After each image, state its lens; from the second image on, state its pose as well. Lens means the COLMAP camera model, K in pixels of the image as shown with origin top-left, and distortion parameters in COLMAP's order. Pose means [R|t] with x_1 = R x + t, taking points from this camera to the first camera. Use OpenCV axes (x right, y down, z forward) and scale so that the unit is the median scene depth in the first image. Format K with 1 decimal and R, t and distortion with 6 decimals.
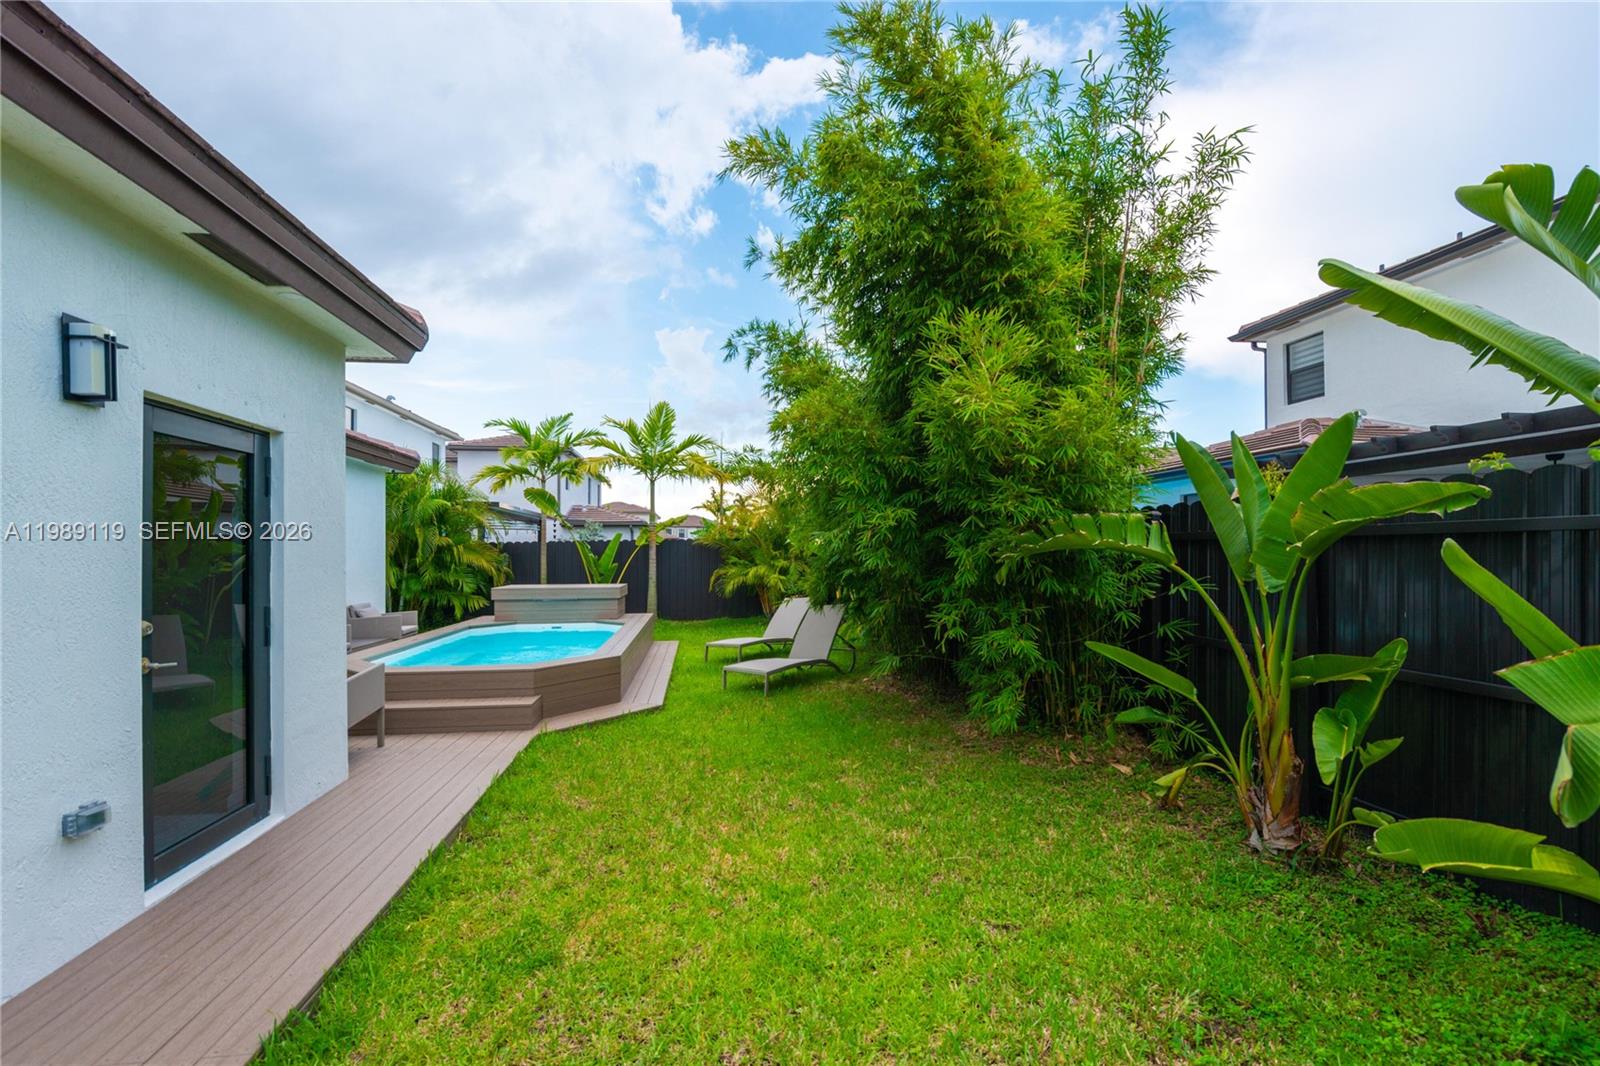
lens RADIAL K [[697.0, 0, 811.8], [0, 697.0, 551.8], [0, 0, 1]] dist [-0.008526, -0.010218]
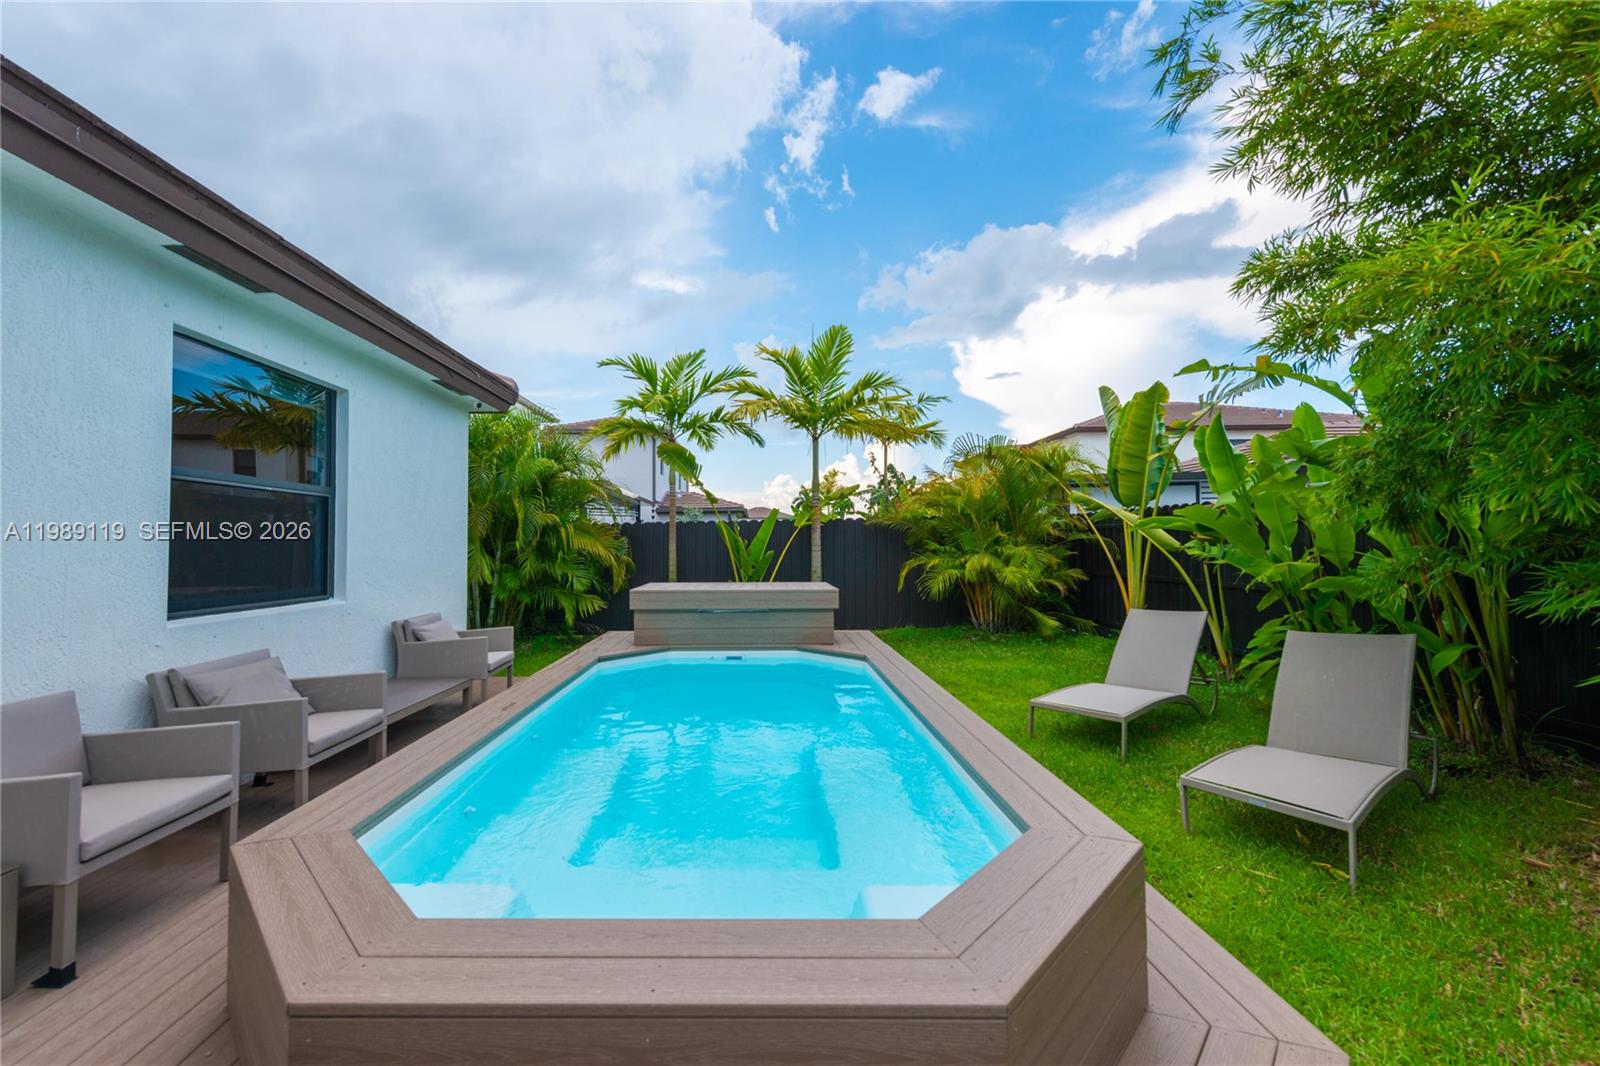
lens RADIAL K [[640.4, 0, 748.8], [0, 640.4, 537.0], [0, 0, 1]] dist [0.000947, 0.000016]
pose [[0.985878, -0.002800, -0.167440, -0.278815], [0.001055, 0.999944, -0.010512, 0.013211], [0.167460, 0.010187, 0.985826, 0.495319]]
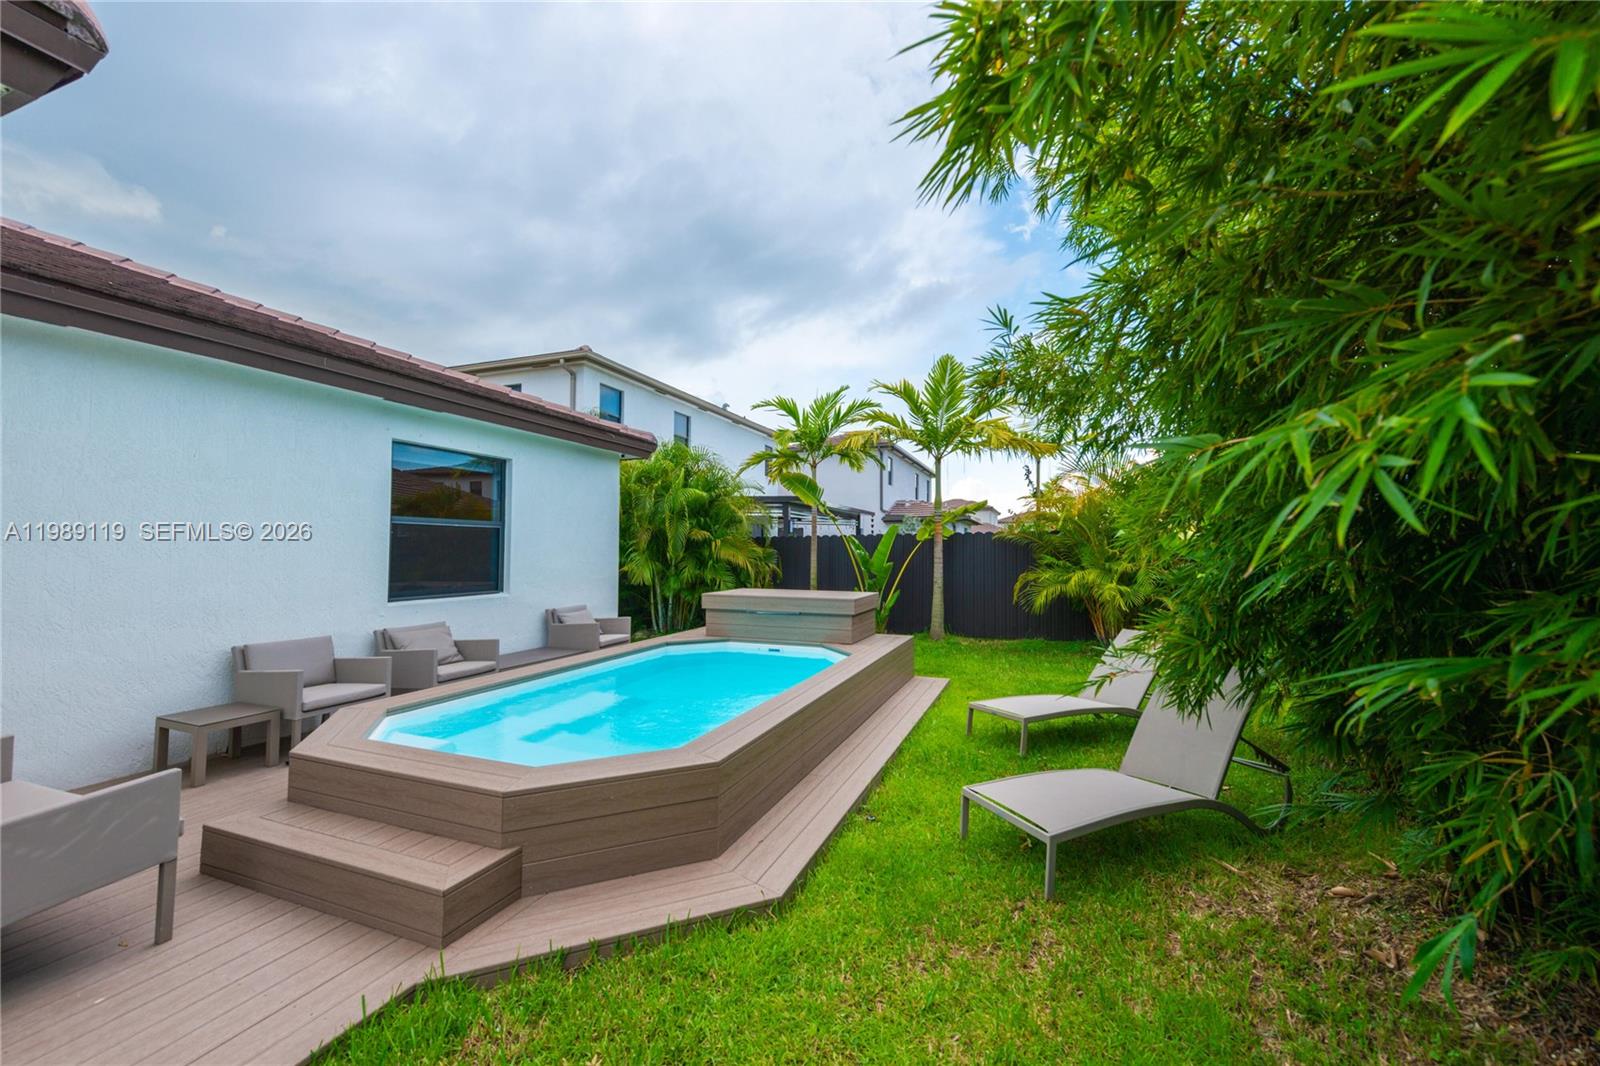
lens RADIAL K [[634.6, 0, 795.8], [0, 634.6, 522.0], [0, 0, 1]] dist [0.002163, 0.000191]
pose [[0.857143, -0.013839, -0.514893, 0.003311], [-0.006601, 0.999262, -0.037846, -0.002434], [0.515037, 0.035839, 0.856418, 0.456138]]
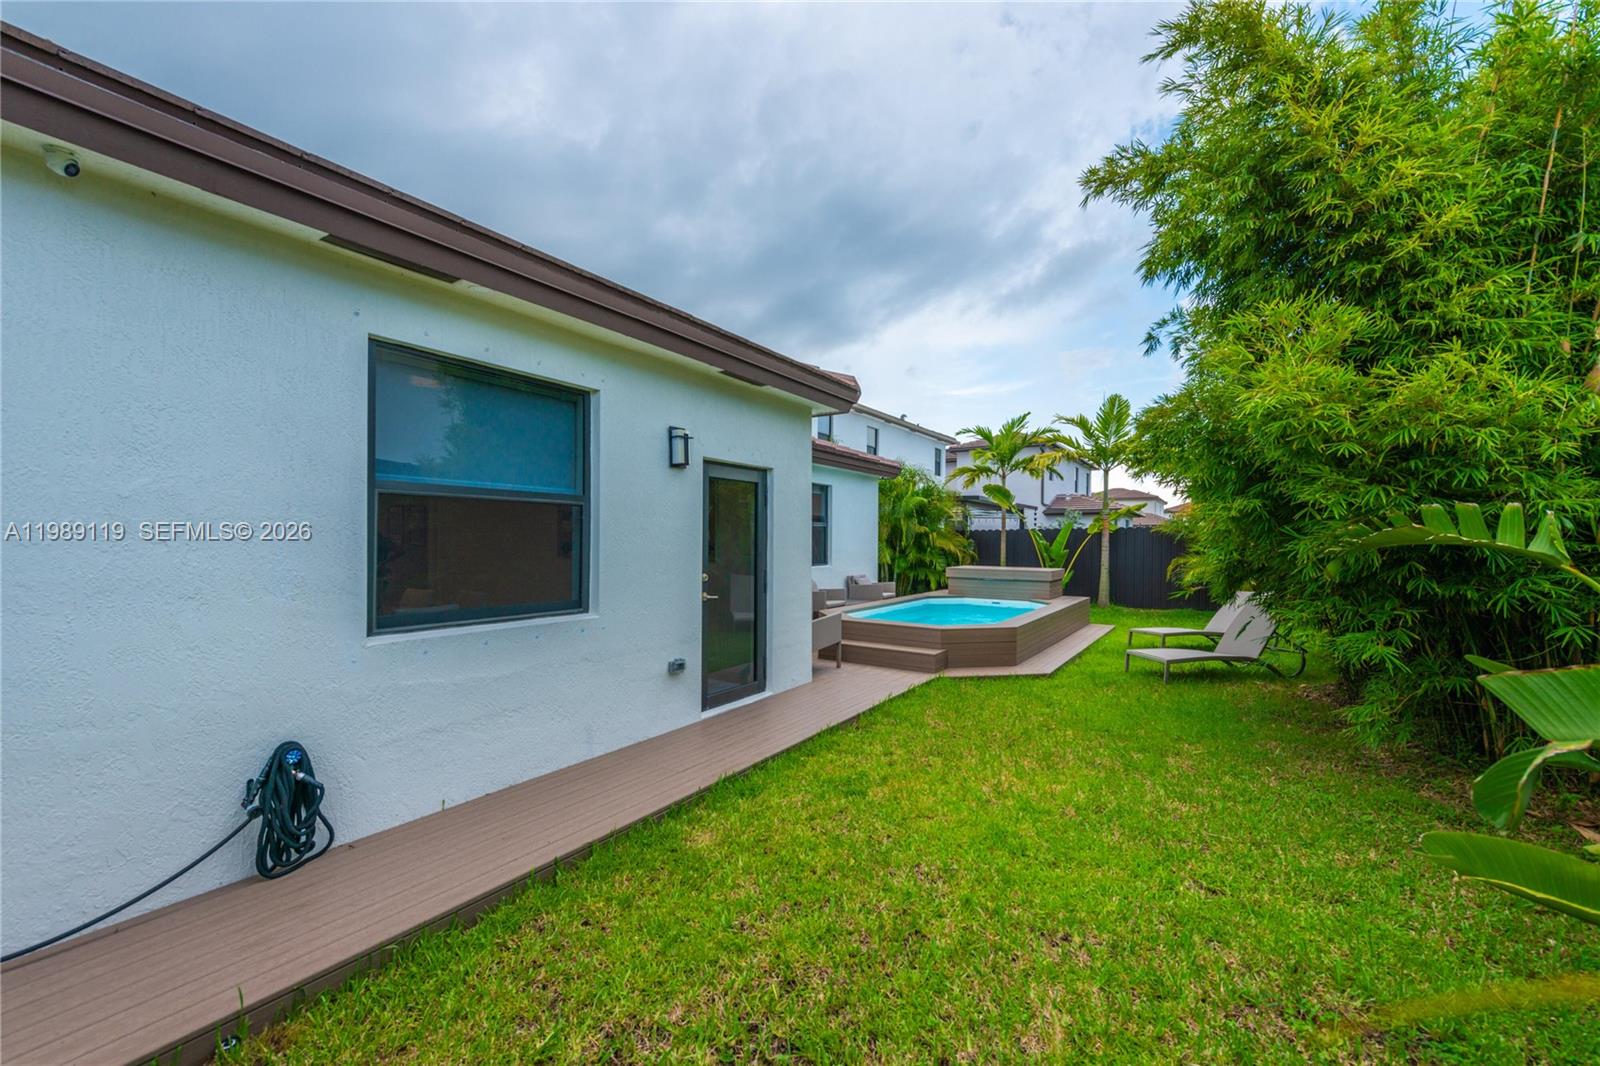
lens RADIAL K [[655.7, 0, 776.5], [0, 655.7, 540.7], [0, 0, 1]] dist [0.000633, 0.000218]
pose [[0.718610, 0.012082, -0.695309, 0.147481], [-0.008558, 0.999927, 0.008530, -0.003385], [0.695361, -0.000180, 0.718661, -0.064289]]
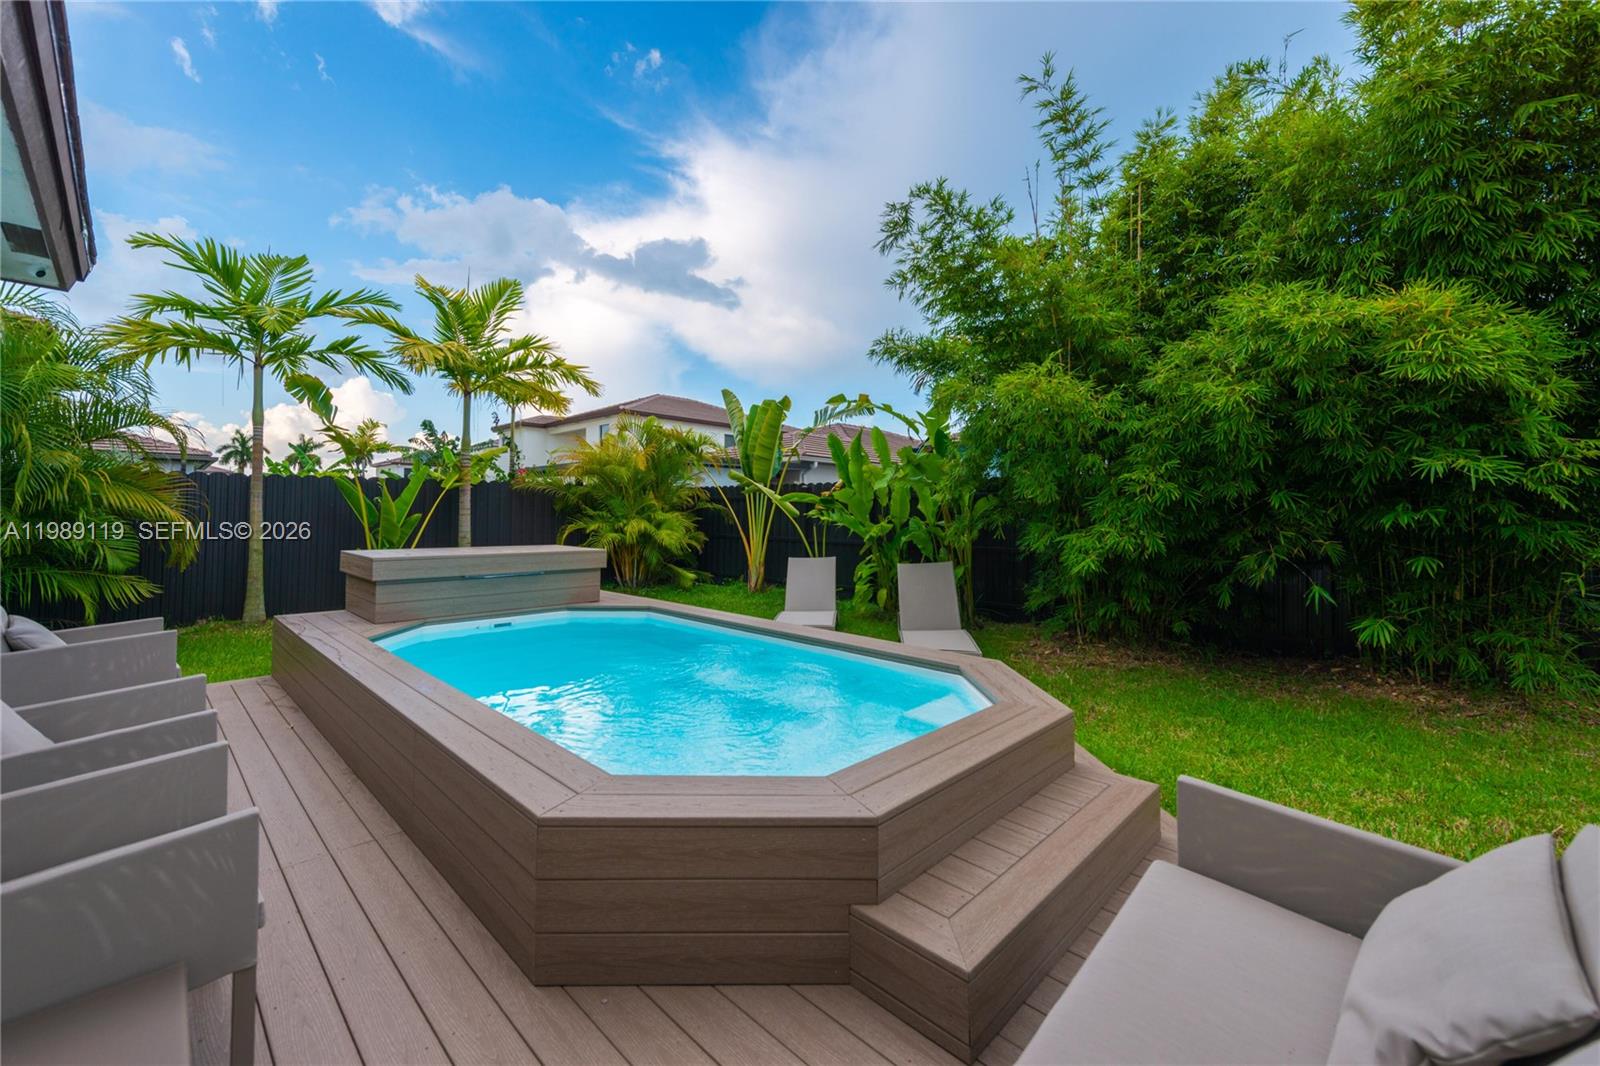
lens RADIAL K [[634.6, 0, 795.8], [0, 634.6, 522.0], [0, 0, 1]] dist [0.002163, 0.000191]
pose [[0.794231, 0.005160, 0.607594, -0.521775], [-0.013151, 0.999876, 0.008698, 0.020362], [-0.607474, -0.014899, 0.794200, 0.481782]]
